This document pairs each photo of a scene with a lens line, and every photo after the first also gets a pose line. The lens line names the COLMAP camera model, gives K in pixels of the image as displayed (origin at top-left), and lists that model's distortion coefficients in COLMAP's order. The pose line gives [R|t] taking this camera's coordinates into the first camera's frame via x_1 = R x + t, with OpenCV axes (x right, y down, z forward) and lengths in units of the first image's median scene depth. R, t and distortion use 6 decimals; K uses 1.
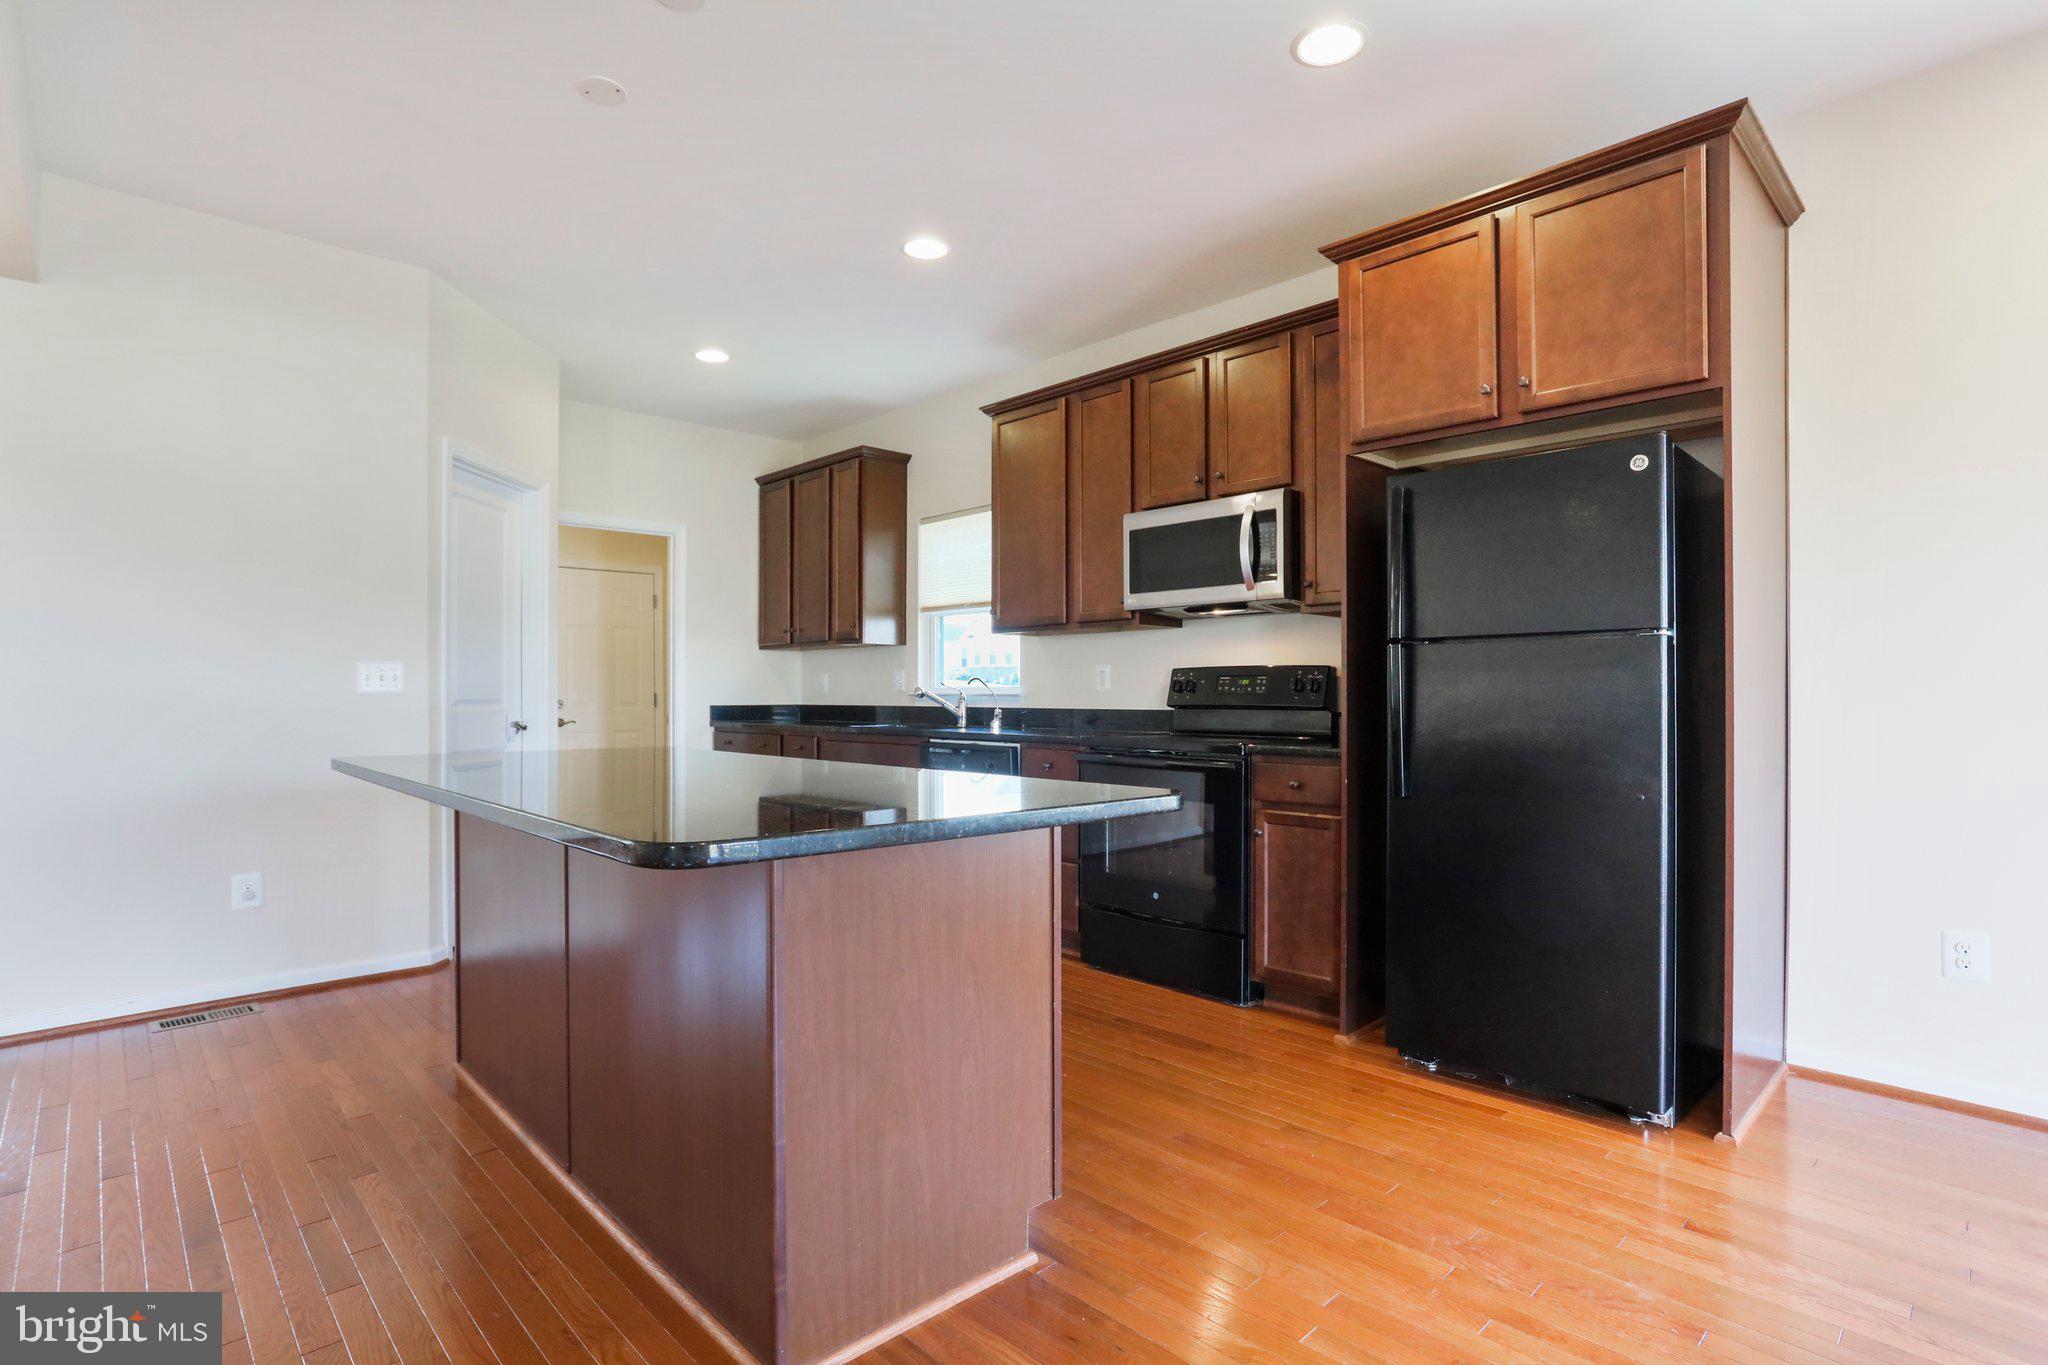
lens RADIAL K [[1013.3, 0, 1015.8], [0, 1013.3, 685.4], [0, 0, 1]] dist [-0.035383, 0.014997]
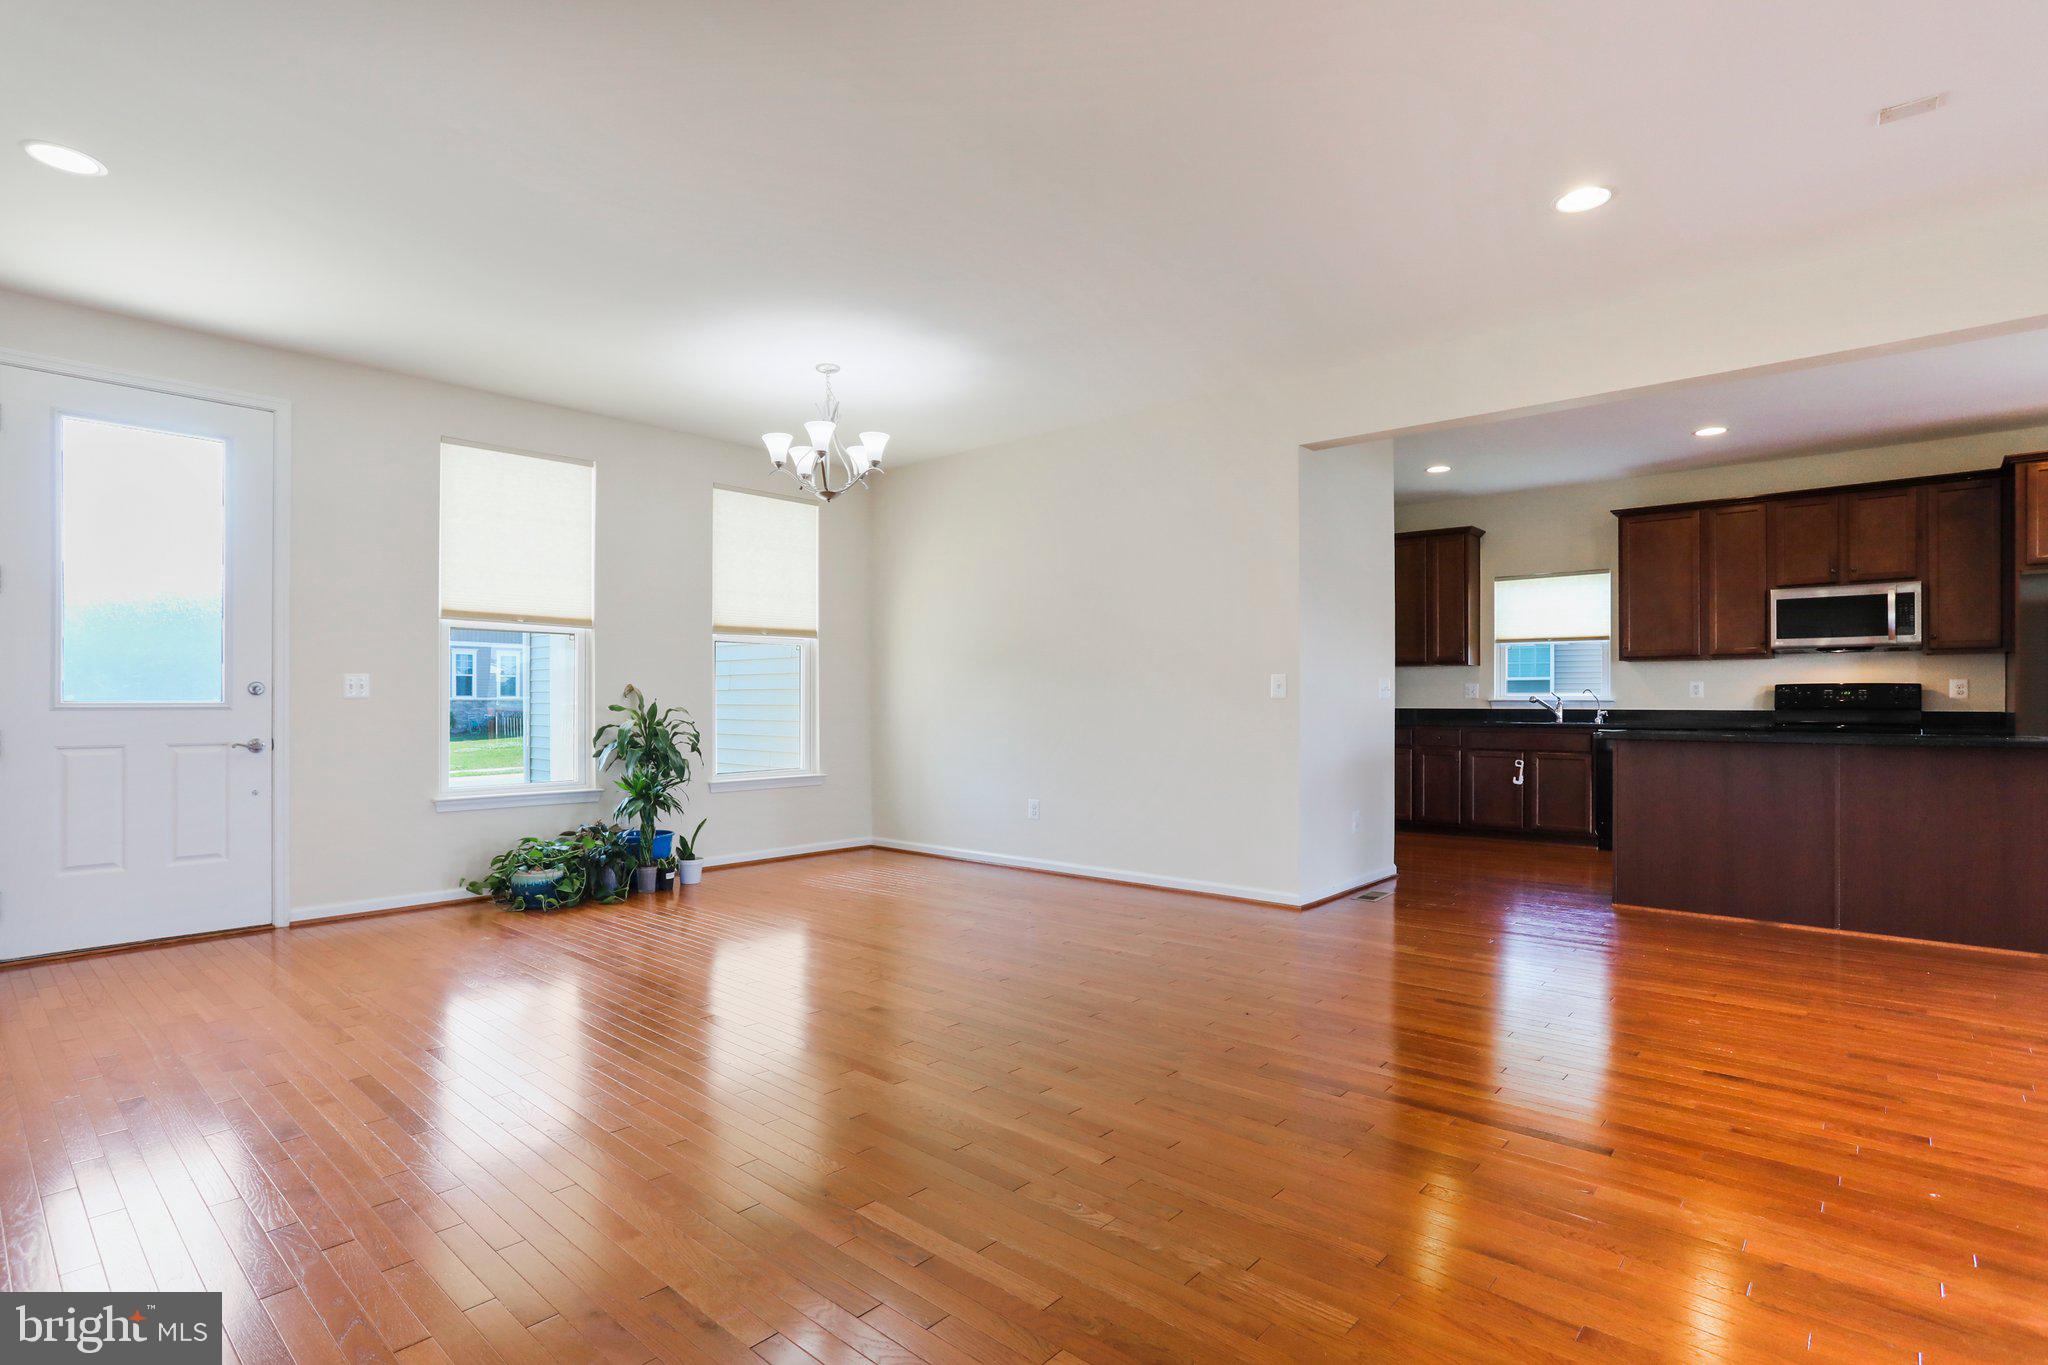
lens RADIAL K [[1013.3, 0, 1000.9], [0, 1013.3, 681.8], [0, 0, 1]] dist [-0.035383, 0.014997]
pose [[0.994671, 0.006244, 0.102910, -1.290594], [-0.005091, 0.999921, -0.011457, 0.004425], [-0.102973, 0.010872, 0.994625, -0.465845]]
